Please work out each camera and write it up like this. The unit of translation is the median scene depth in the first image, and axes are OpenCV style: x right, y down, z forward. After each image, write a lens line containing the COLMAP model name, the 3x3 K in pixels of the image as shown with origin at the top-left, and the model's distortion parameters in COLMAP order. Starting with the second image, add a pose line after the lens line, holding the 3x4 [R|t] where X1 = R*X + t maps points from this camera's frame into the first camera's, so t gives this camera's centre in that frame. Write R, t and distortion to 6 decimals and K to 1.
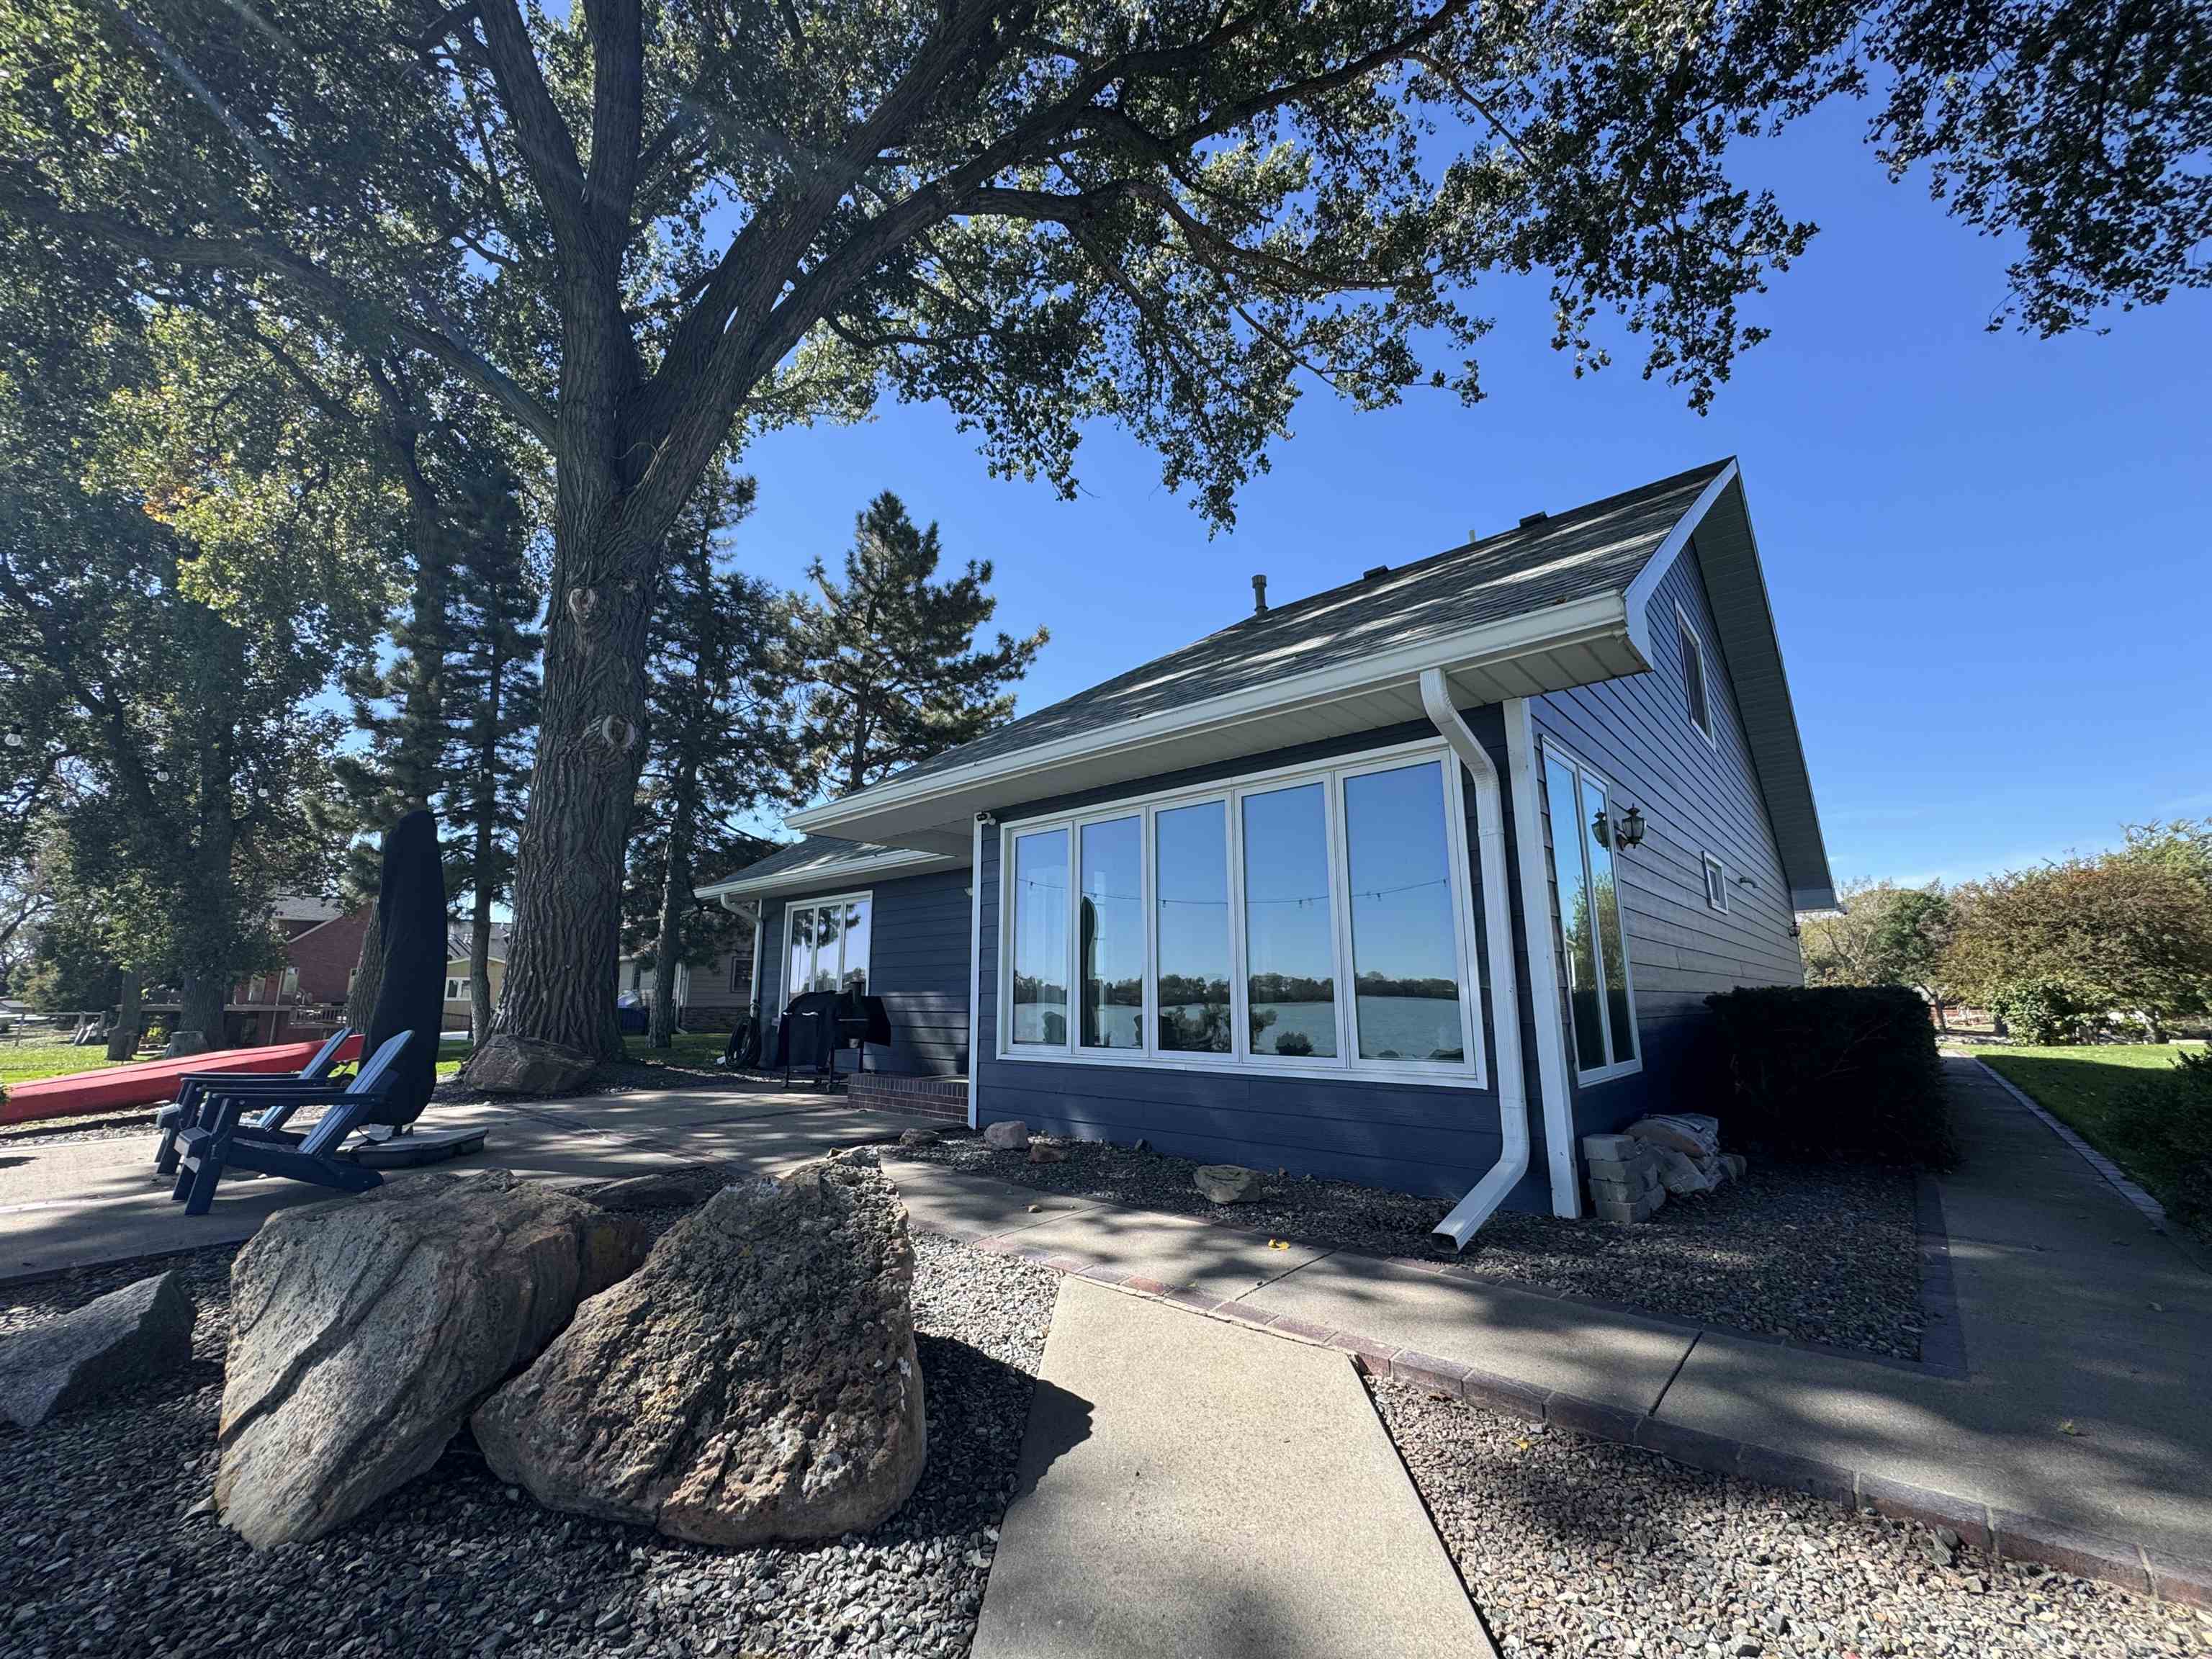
lens RADIAL K [[880.0, 0, 1106.0], [0, 880.0, 829.5], [0, 0, 1]] dist [-0.003845, 0.000799]
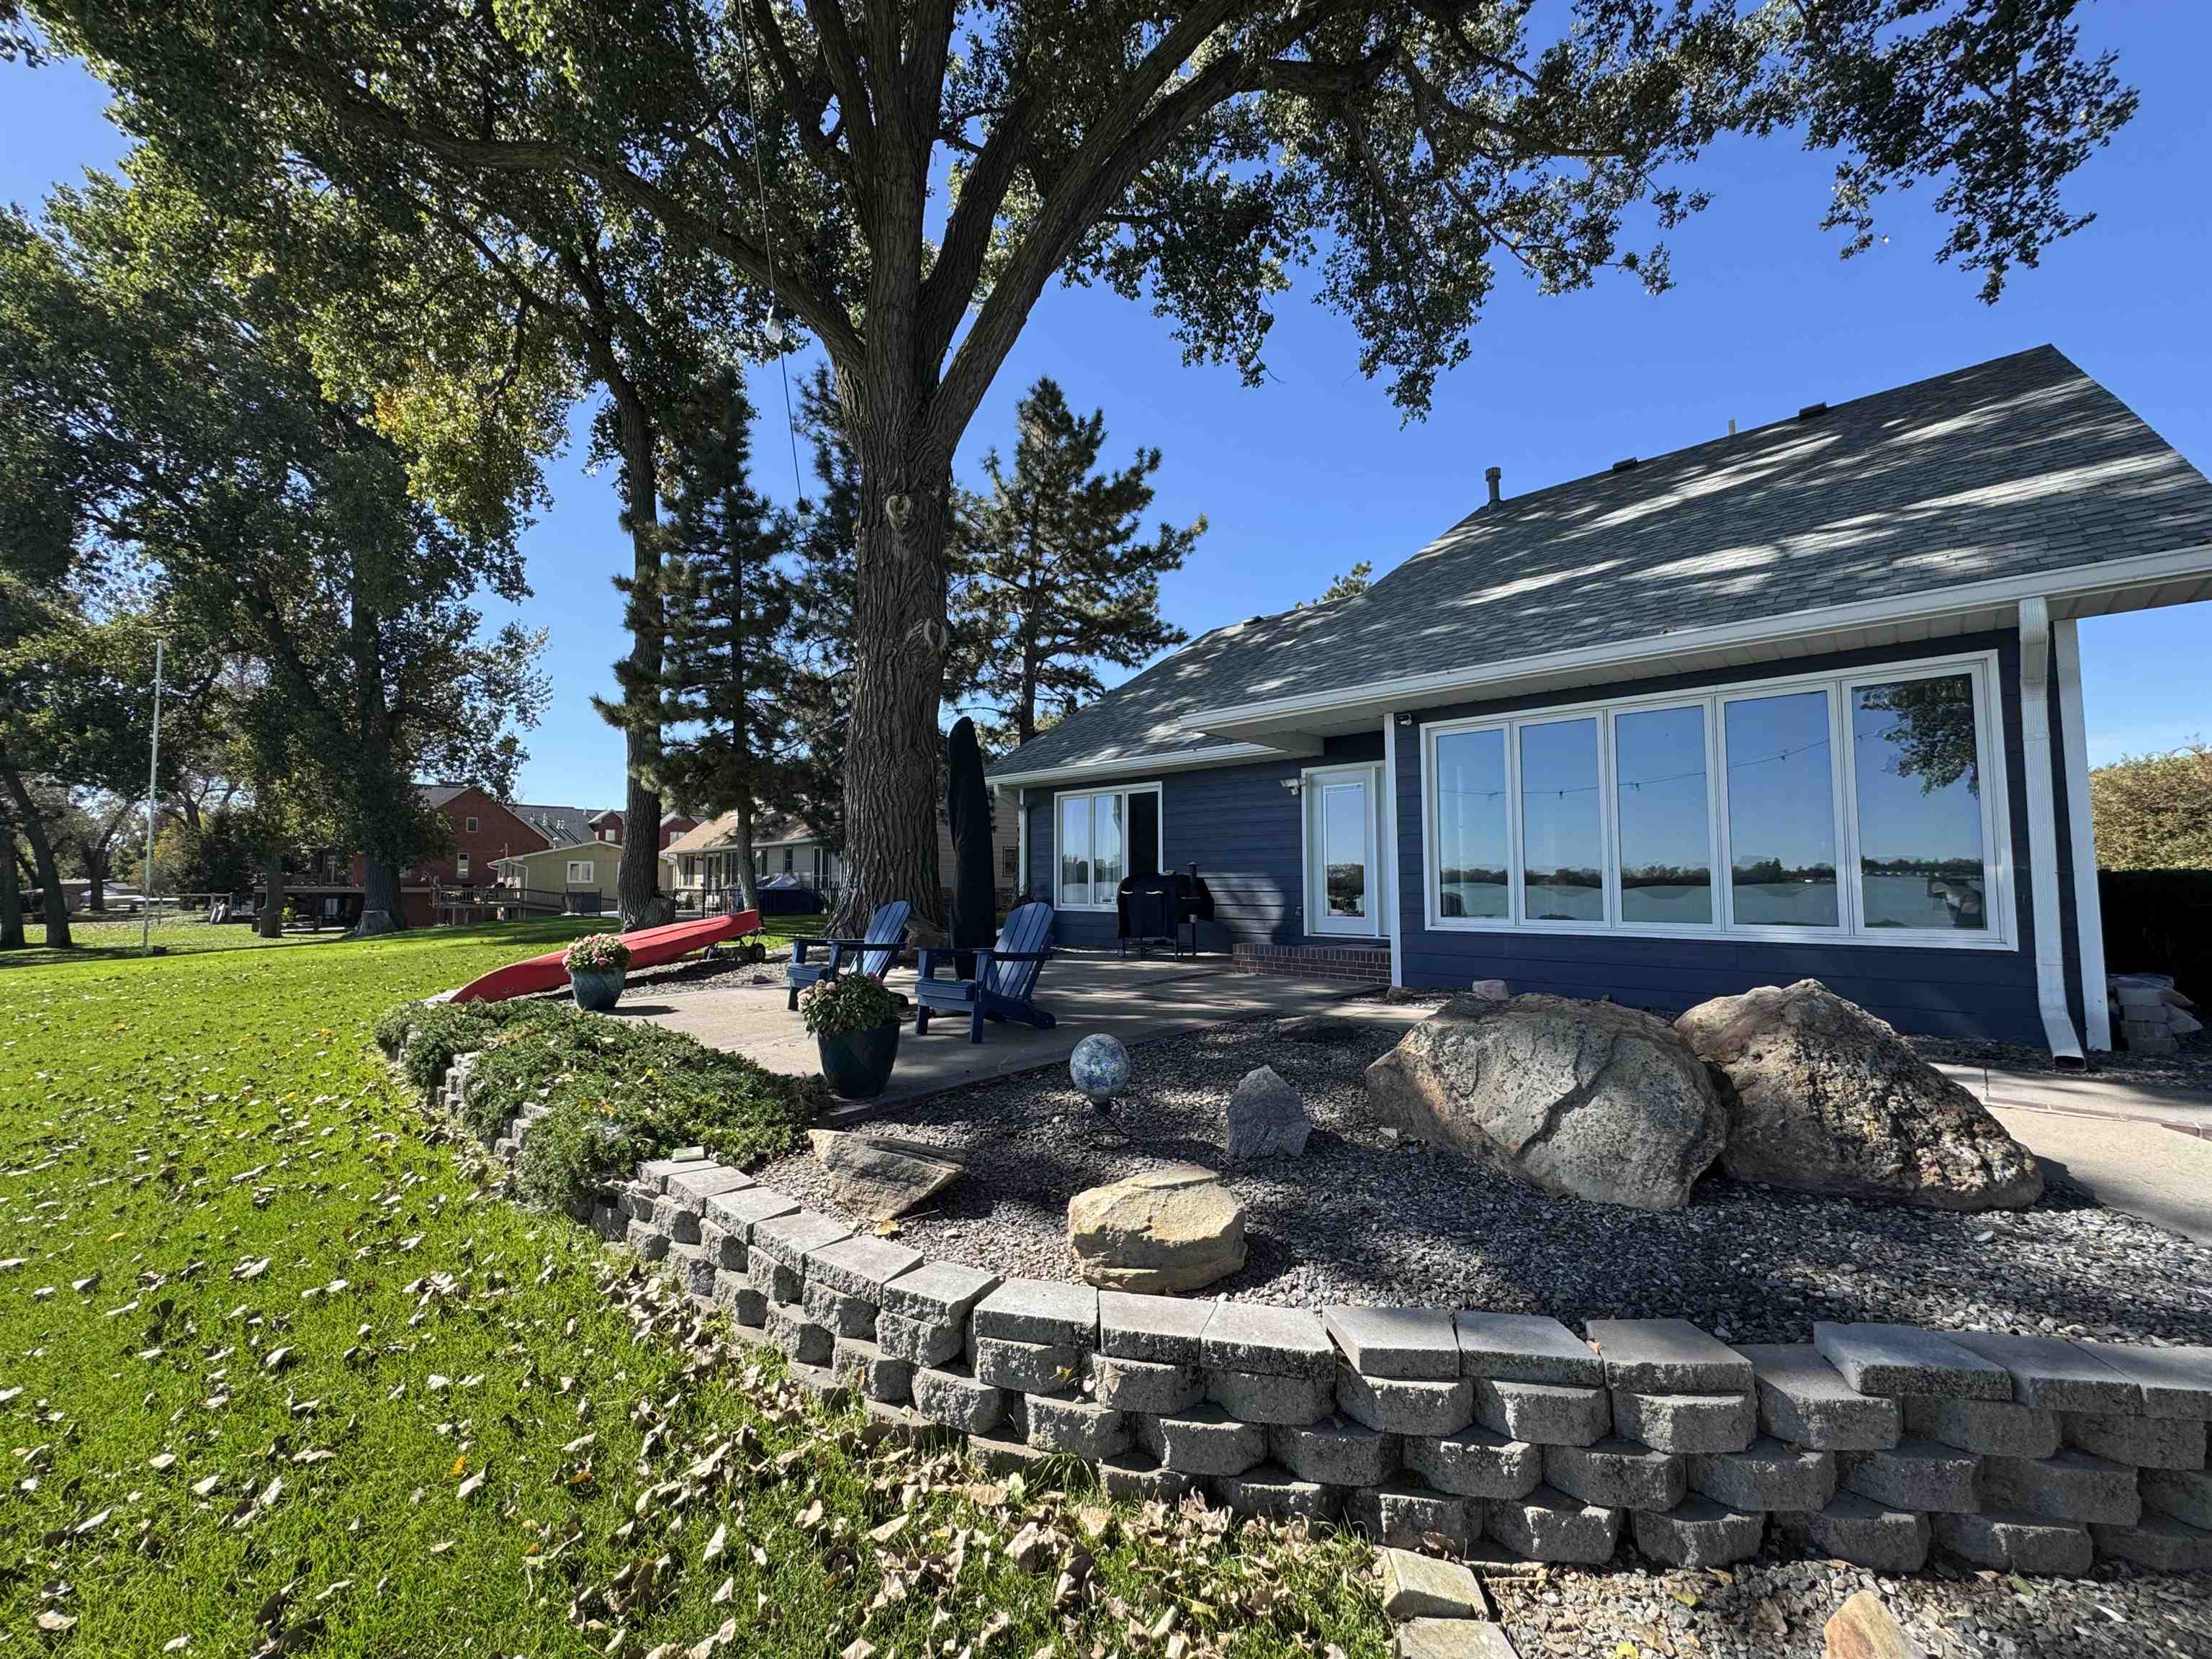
lens RADIAL K [[882.9, 0, 1106.0], [0, 882.9, 829.5], [0, 0, 1]] dist [-0.030402, 0.011360]
pose [[0.999638, -0.000317, -0.026900, -0.183619], [0.003783, 0.991653, 0.128880, -0.007161], [0.026634, -0.128935, 0.991295, -0.047840]]
